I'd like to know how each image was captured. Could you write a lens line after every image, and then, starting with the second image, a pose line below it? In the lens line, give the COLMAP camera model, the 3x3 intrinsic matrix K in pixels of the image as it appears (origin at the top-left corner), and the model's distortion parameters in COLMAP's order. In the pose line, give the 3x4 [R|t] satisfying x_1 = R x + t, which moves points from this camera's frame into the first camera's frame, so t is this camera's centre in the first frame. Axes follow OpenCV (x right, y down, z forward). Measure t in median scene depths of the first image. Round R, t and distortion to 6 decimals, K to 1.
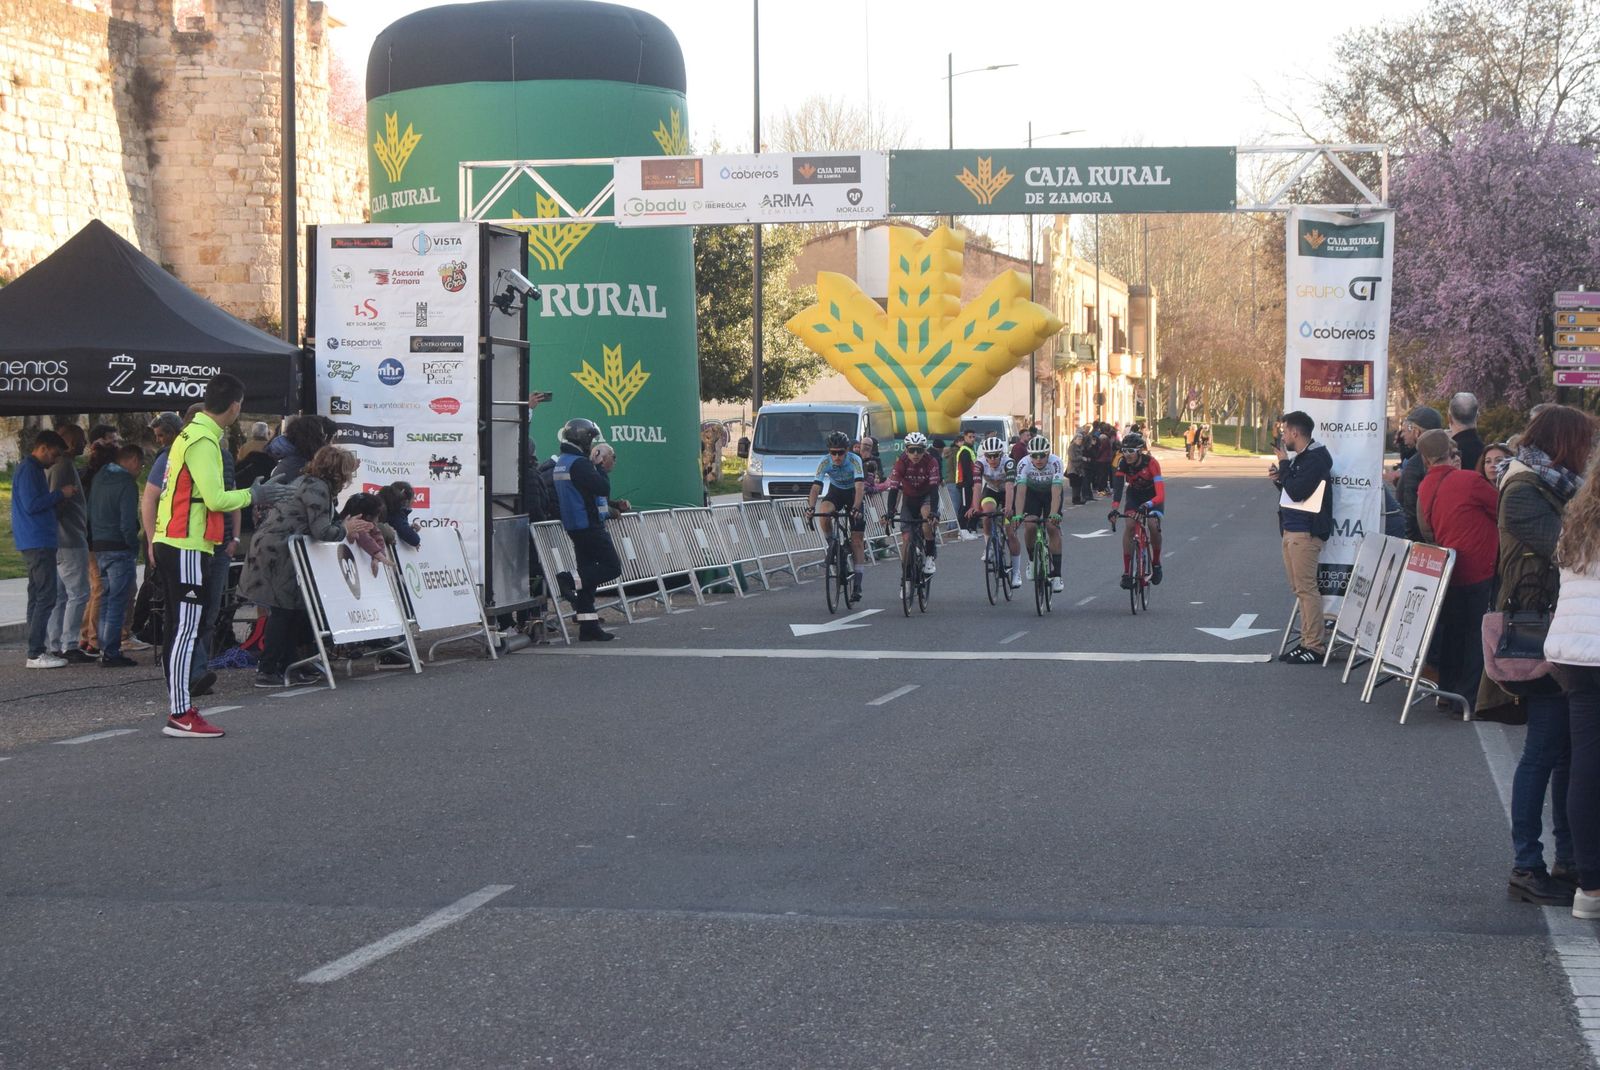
lens RADIAL K [[3610.3, 0, 802.9], [0, 3610.3, 537.0], [0, 0, 1]] dist [-0.058263, -0.062008]
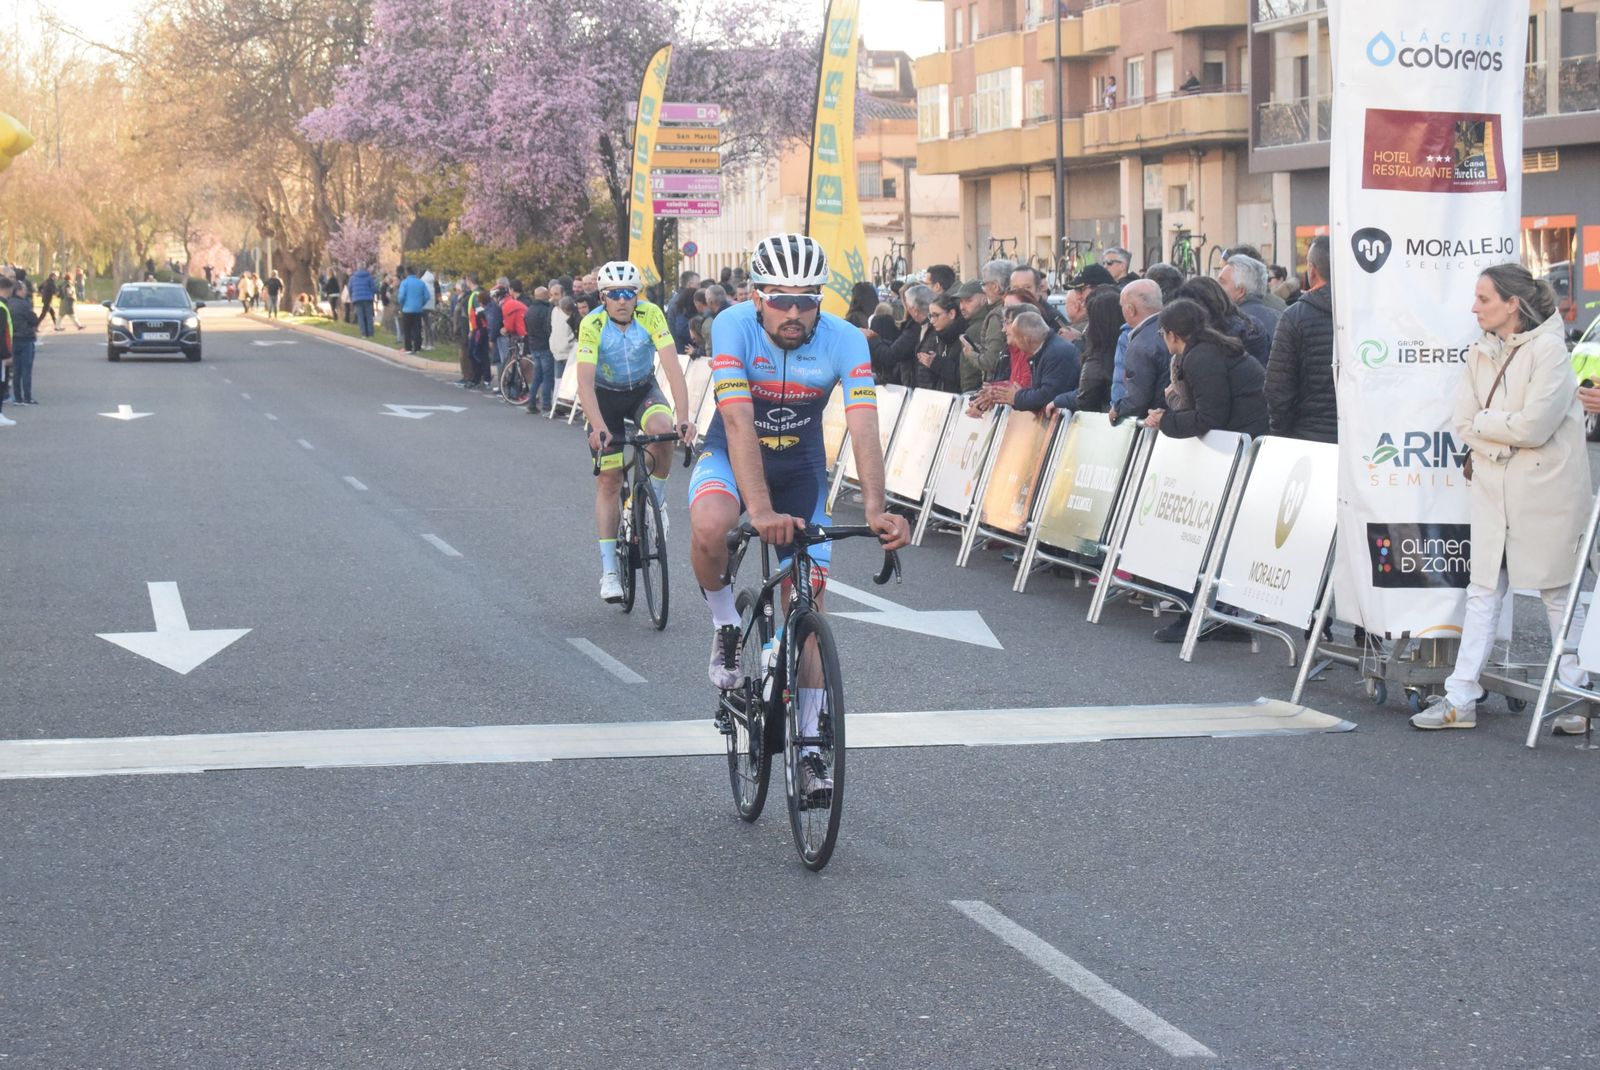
lens RADIAL K [[3653.6, 0, 799.9], [0, 3653.6, 537.2], [0, 0, 1]] dist [-0.037900, 0.101784]
pose [[0.942390, -0.033329, 0.332851, -0.102677], [0.019483, 0.998804, 0.044849, -0.014818], [-0.333948, -0.035780, 0.941912, 0.551052]]
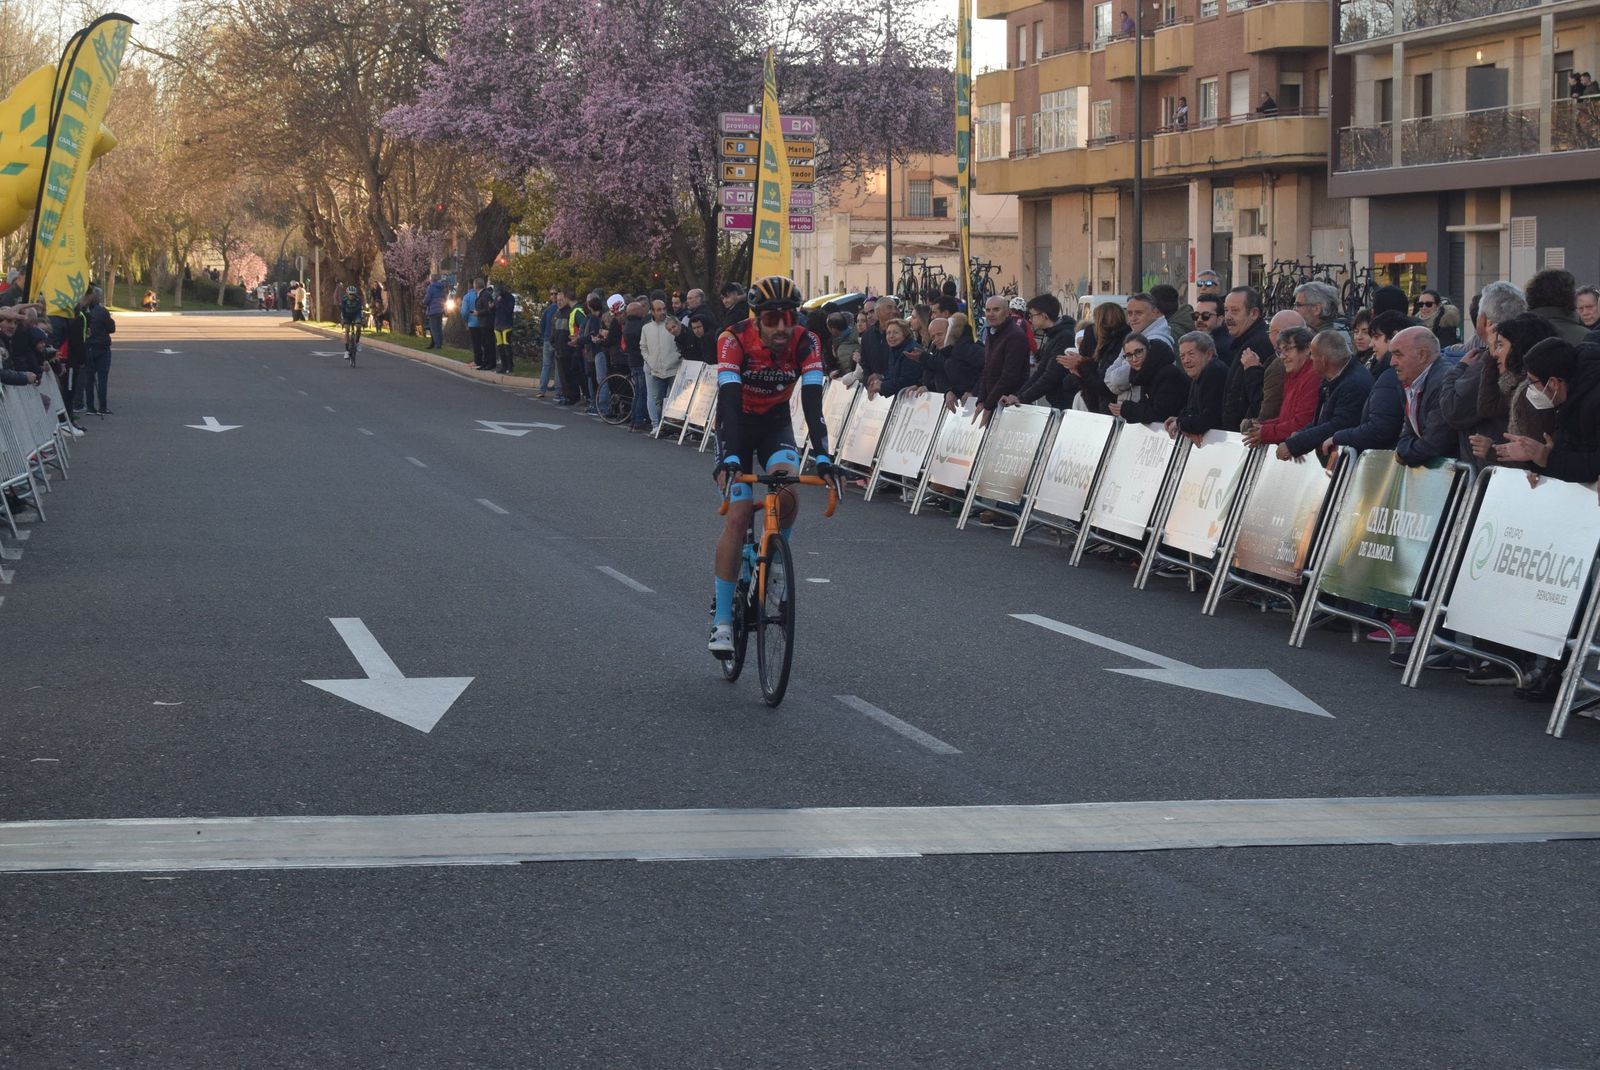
lens RADIAL K [[3662.9, 0, 799.2], [0, 3662.9, 534.3], [0, 0, 1]] dist [-0.037189, 0.057255]
pose [[0.944972, -0.014893, 0.326811, -0.120885], [0.002334, 0.999245, 0.038786, -0.016685], [-0.327142, -0.035889, 0.944293, 0.626816]]
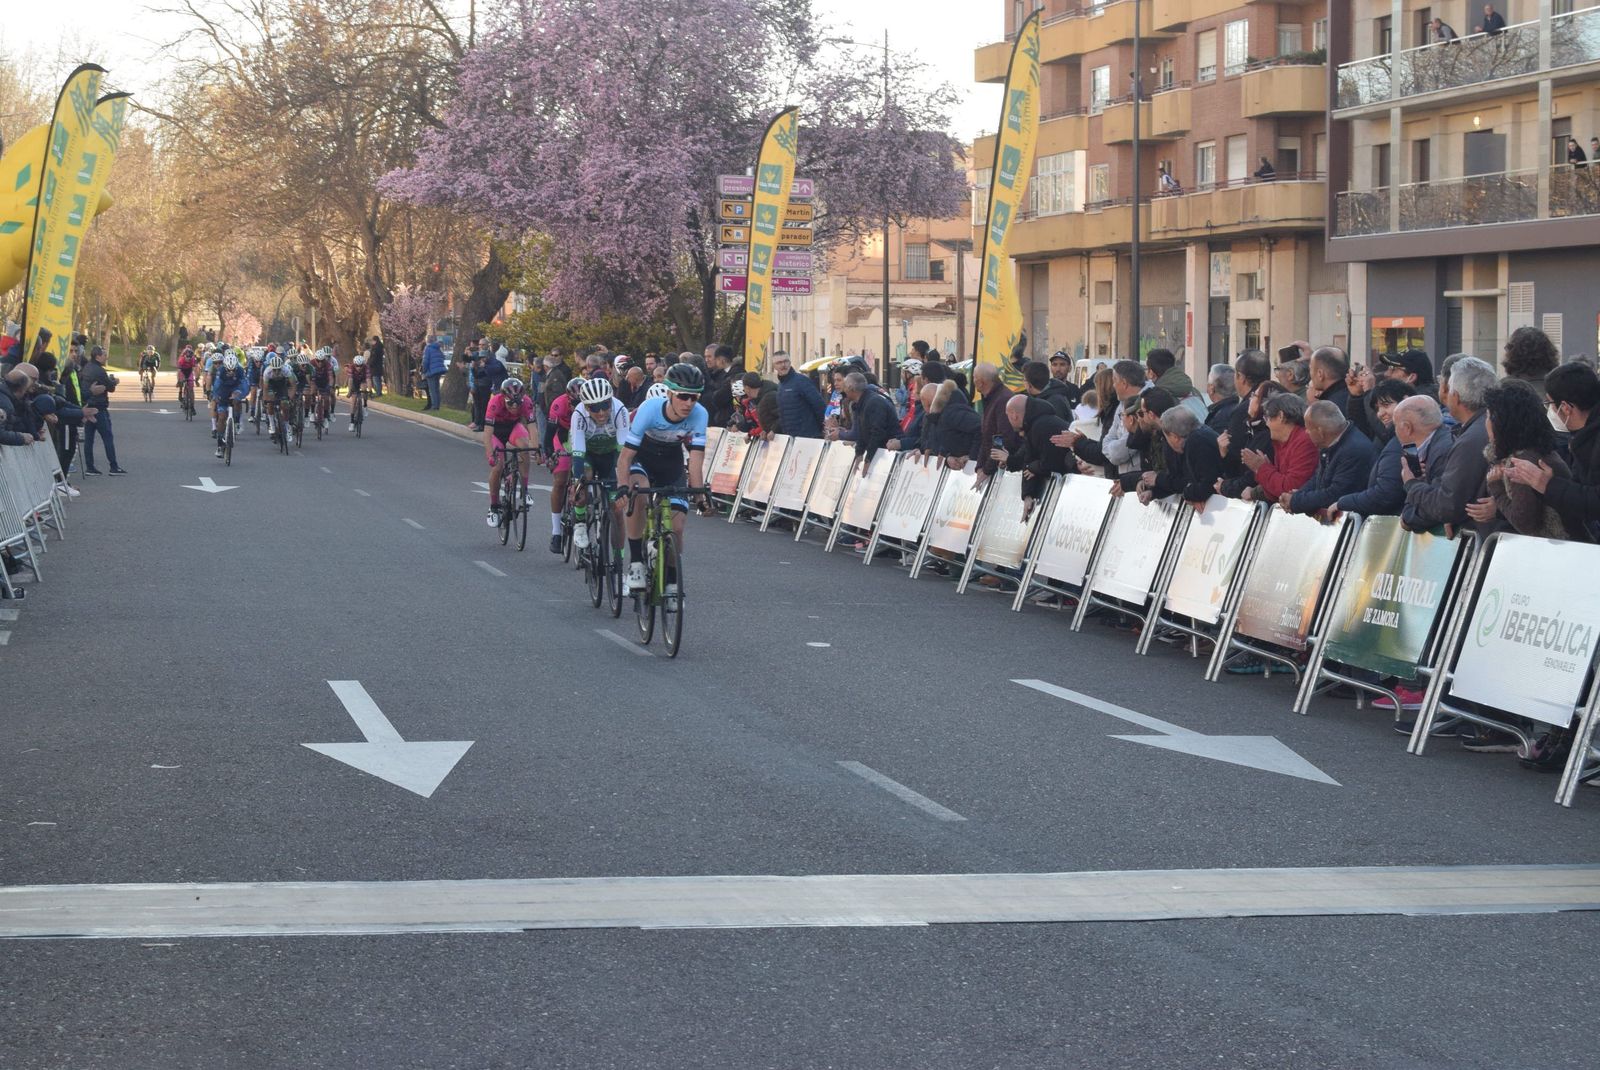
lens RADIAL K [[3668.1, 0, 802.4], [0, 3668.1, 537.1], [0, 0, 1]] dist [-0.051916, 0.219820]
pose [[0.944267, -0.005922, 0.329128, -0.121142], [-0.001577, 0.999745, 0.022513, -0.016851], [-0.329177, -0.021777, 0.944017, 0.629940]]
